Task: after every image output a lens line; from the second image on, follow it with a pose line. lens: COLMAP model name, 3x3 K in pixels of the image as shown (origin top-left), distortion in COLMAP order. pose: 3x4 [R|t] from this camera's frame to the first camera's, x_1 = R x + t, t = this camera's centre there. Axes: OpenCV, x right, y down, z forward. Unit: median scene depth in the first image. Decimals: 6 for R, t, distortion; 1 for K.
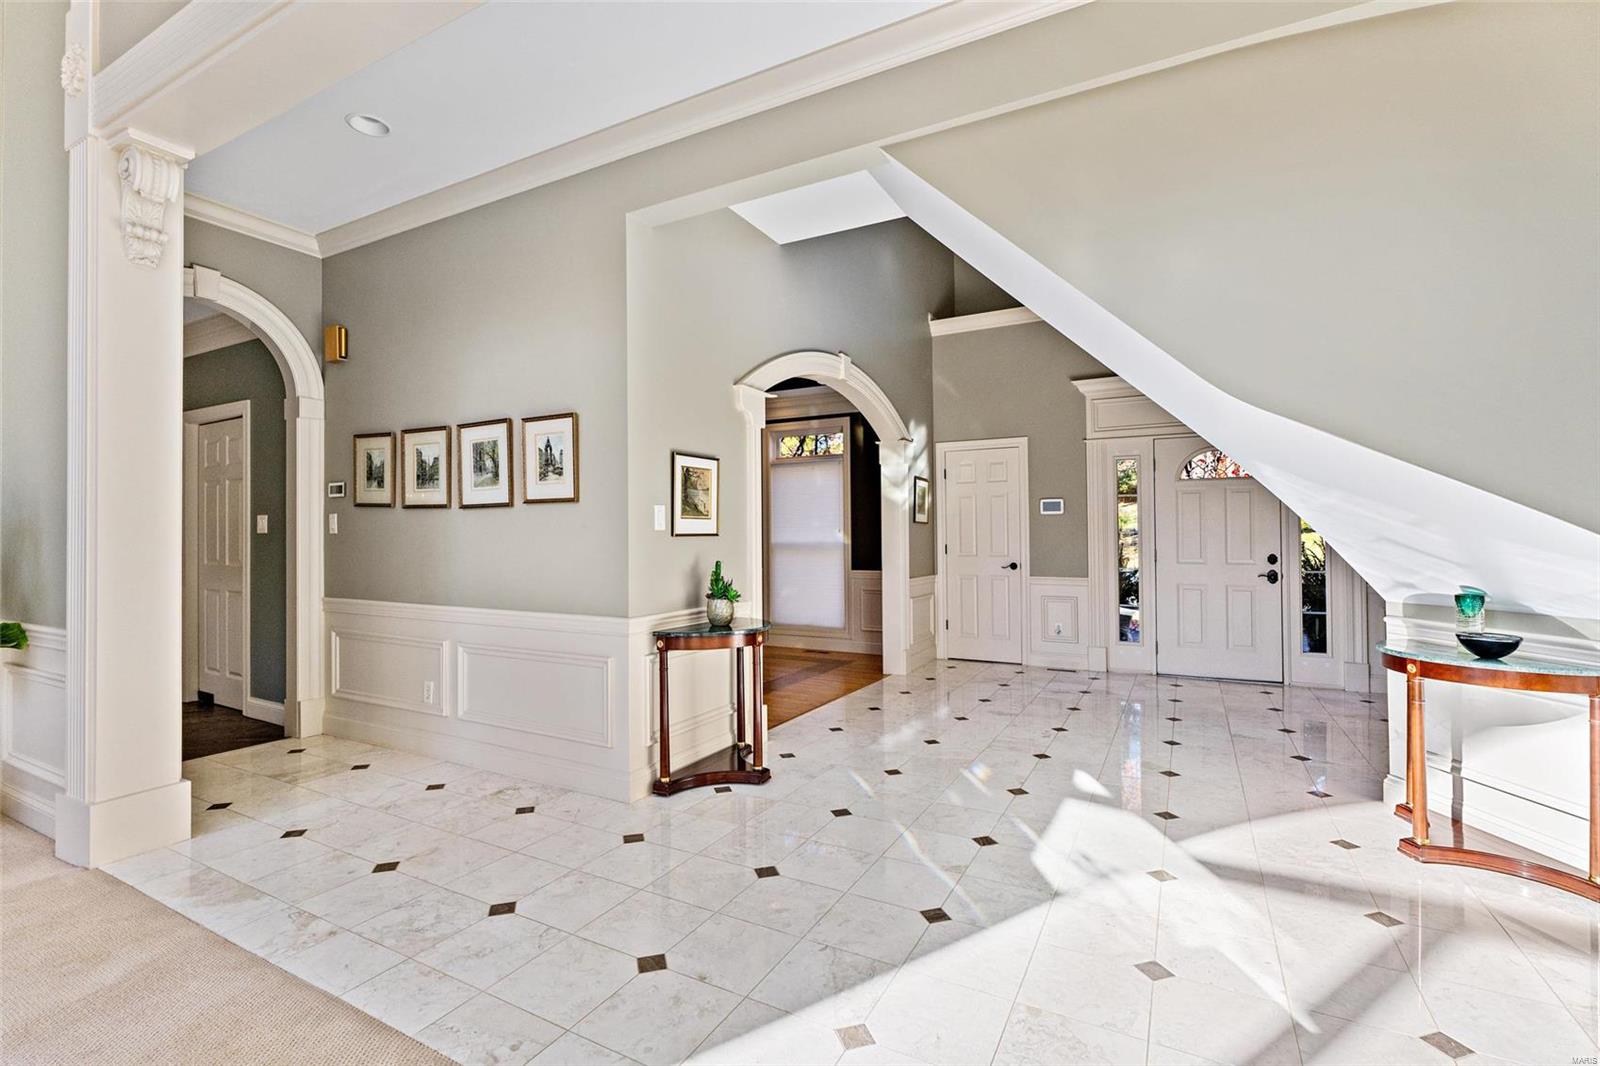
lens RADIAL K [[713.0, 0, 801.6], [0, 713.0, 533.3], [0, 0, 1]] dist [-0.006808, 0.000048]
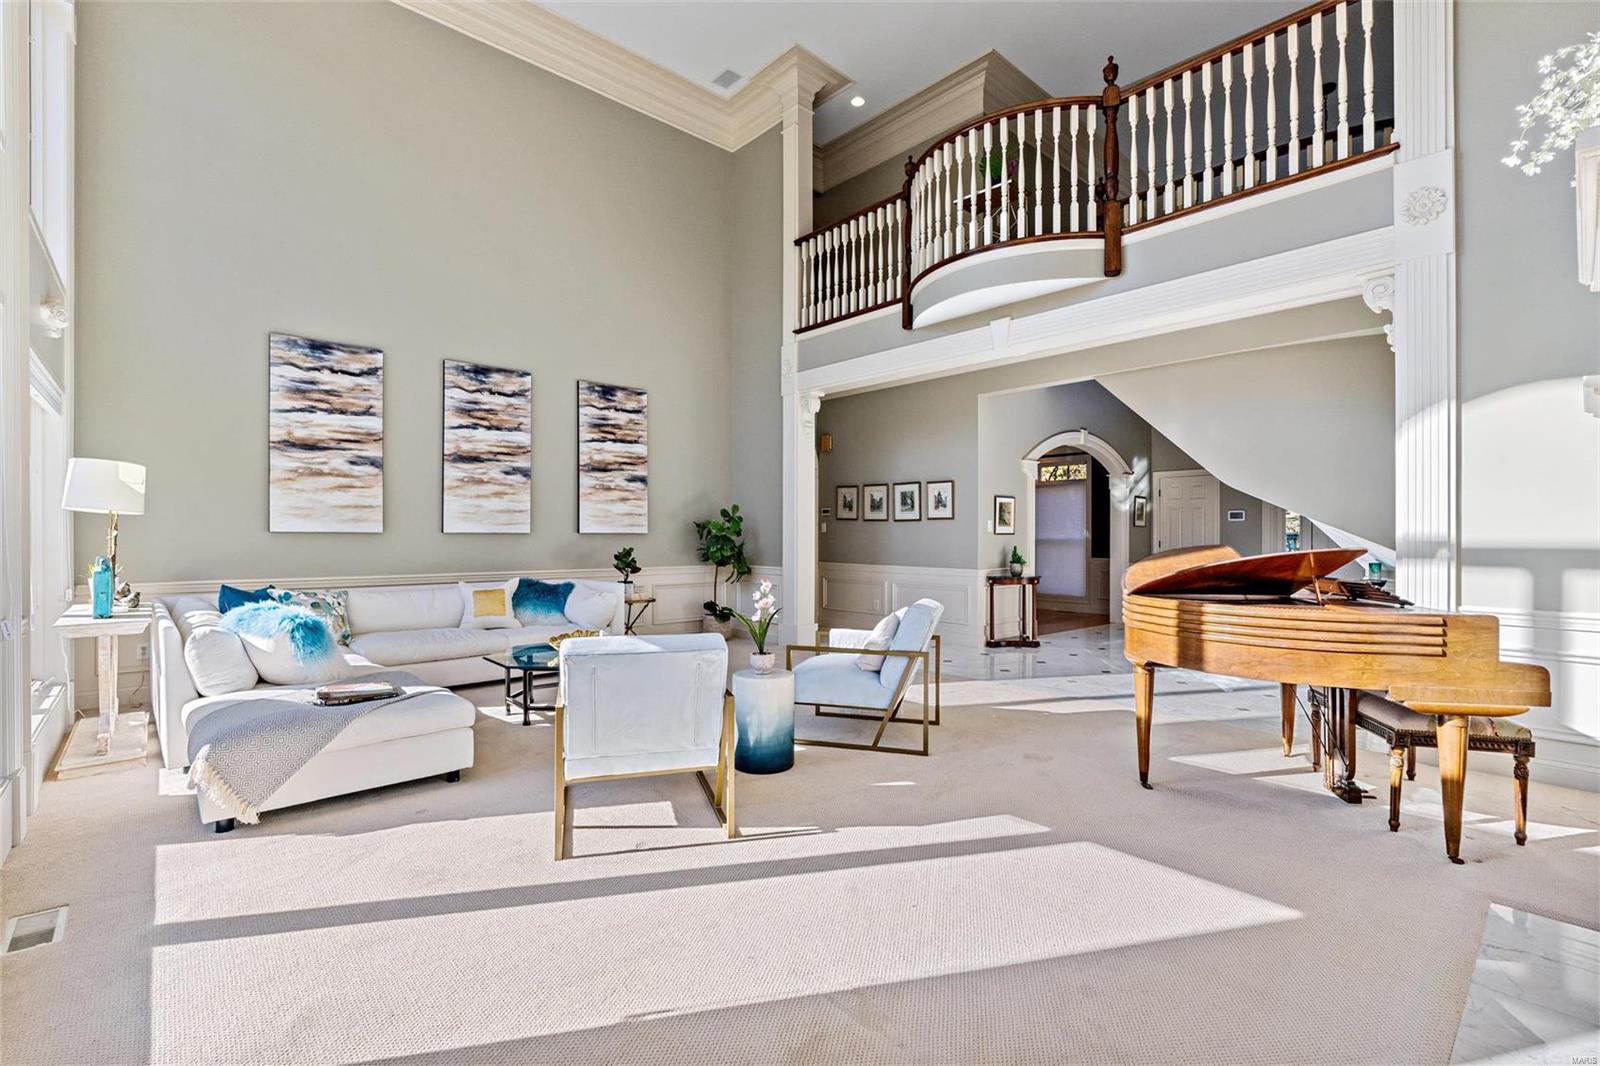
lens RADIAL K [[713.0, 0, 807.0], [0, 713.0, 536.5], [0, 0, 1]] dist [-0.006808, 0.000048]
pose [[0.944810, 0.006796, -0.327547, -0.006990], [-0.004405, 0.999958, 0.008043, -0.004166], [0.327588, -0.006156, 0.944801, -1.212724]]
